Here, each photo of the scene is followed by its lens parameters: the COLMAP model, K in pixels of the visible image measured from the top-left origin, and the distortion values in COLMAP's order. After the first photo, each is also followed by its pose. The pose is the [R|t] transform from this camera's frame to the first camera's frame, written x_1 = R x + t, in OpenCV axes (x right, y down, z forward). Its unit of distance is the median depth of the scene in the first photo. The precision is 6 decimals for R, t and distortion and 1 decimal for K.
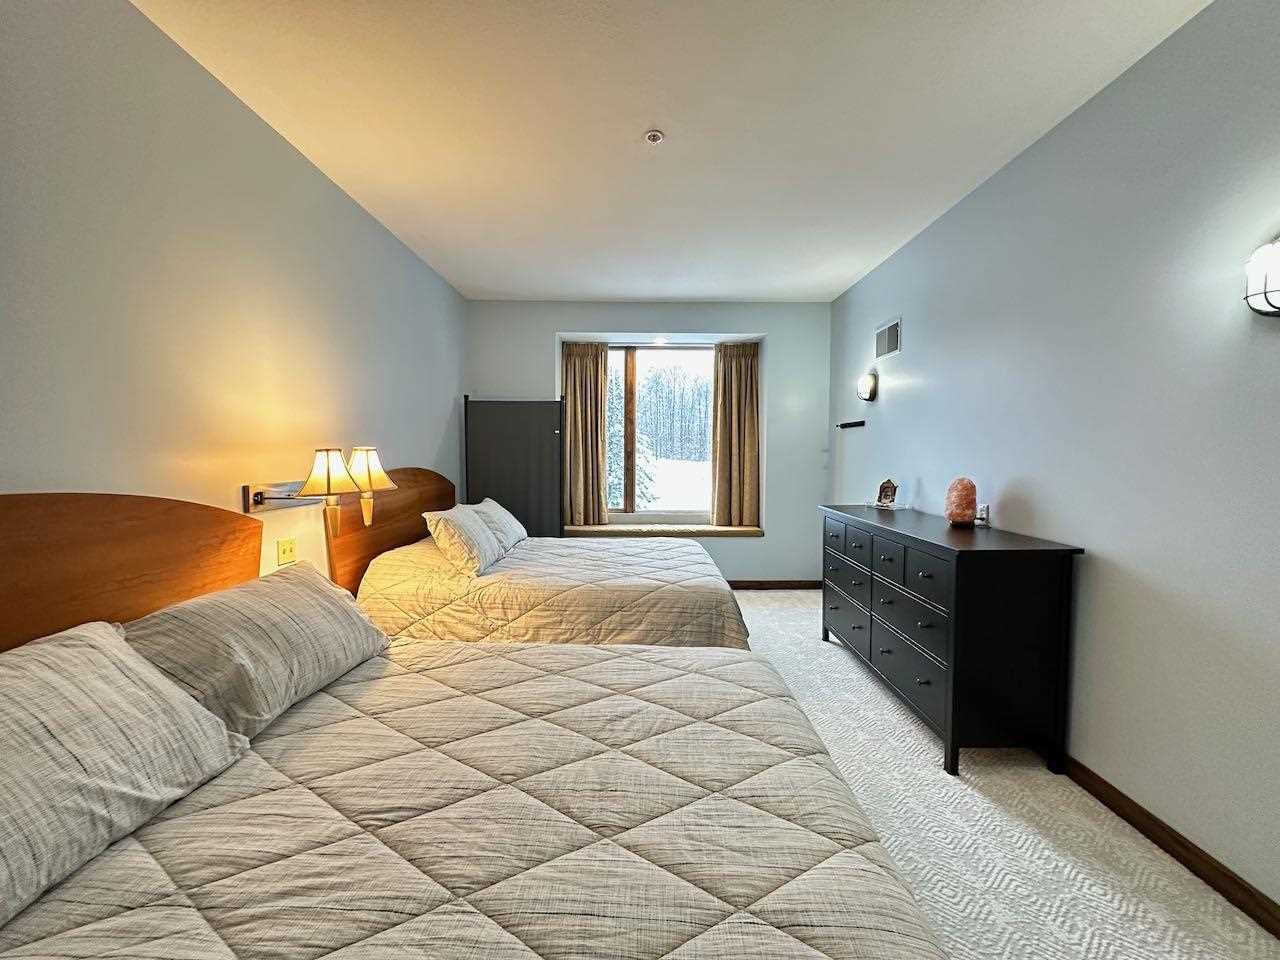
lens RADIAL K [[509.1, 0, 637.3], [0, 509.1, 479.7], [0, 0, 1]] dist [-0.003993, 0.000726]
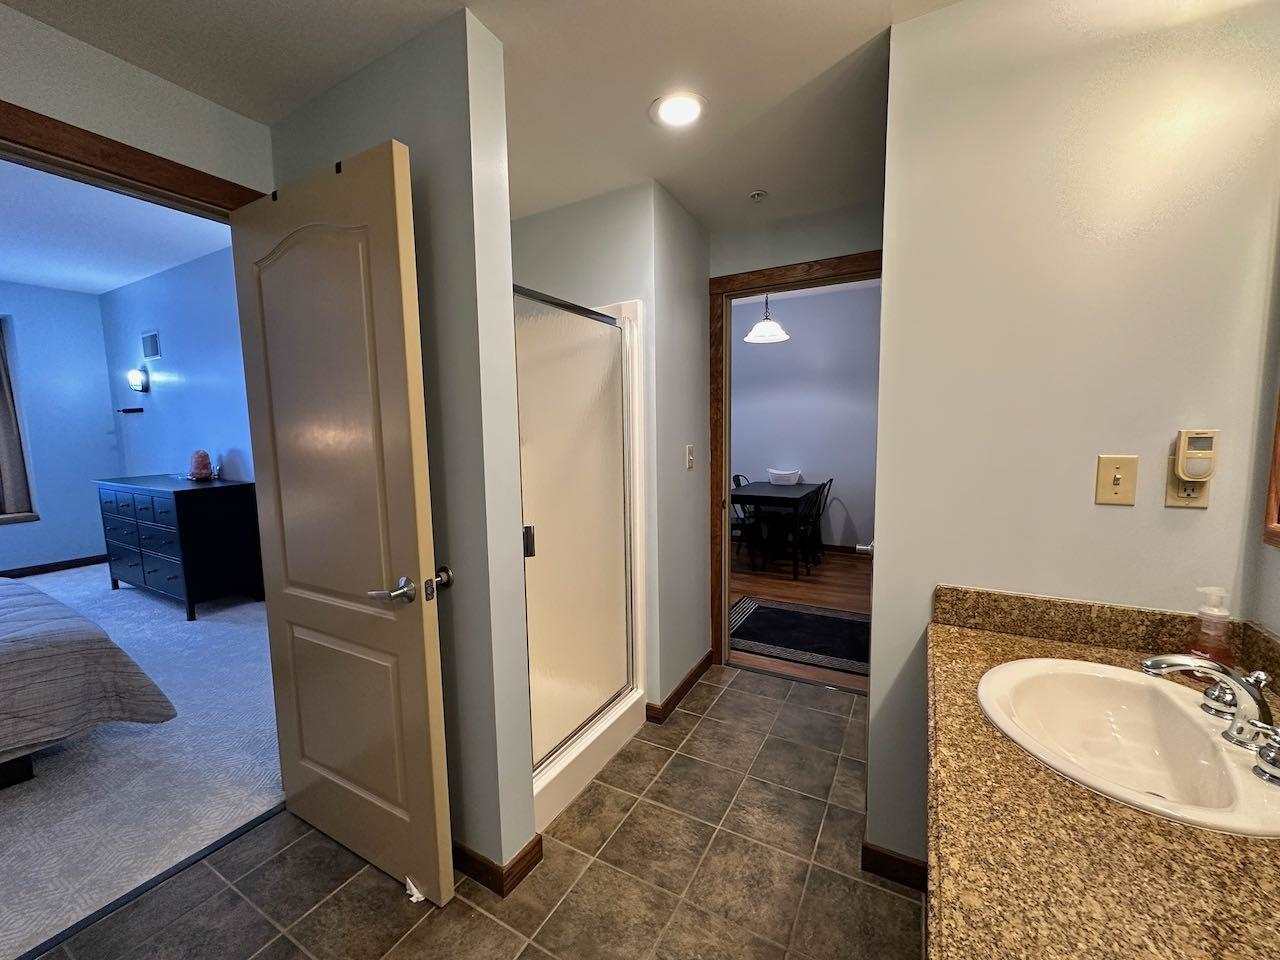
lens RADIAL K [[509.1, 0, 637.7], [0, 509.1, 481.7], [0, 0, 1]] dist [-0.003993, 0.000726]
pose [[0.478676, -0.100074, 0.872269, -0.067890], [0.059257, 0.994900, 0.081625, 0.033795], [-0.875989, 0.012616, 0.482165, -0.695088]]
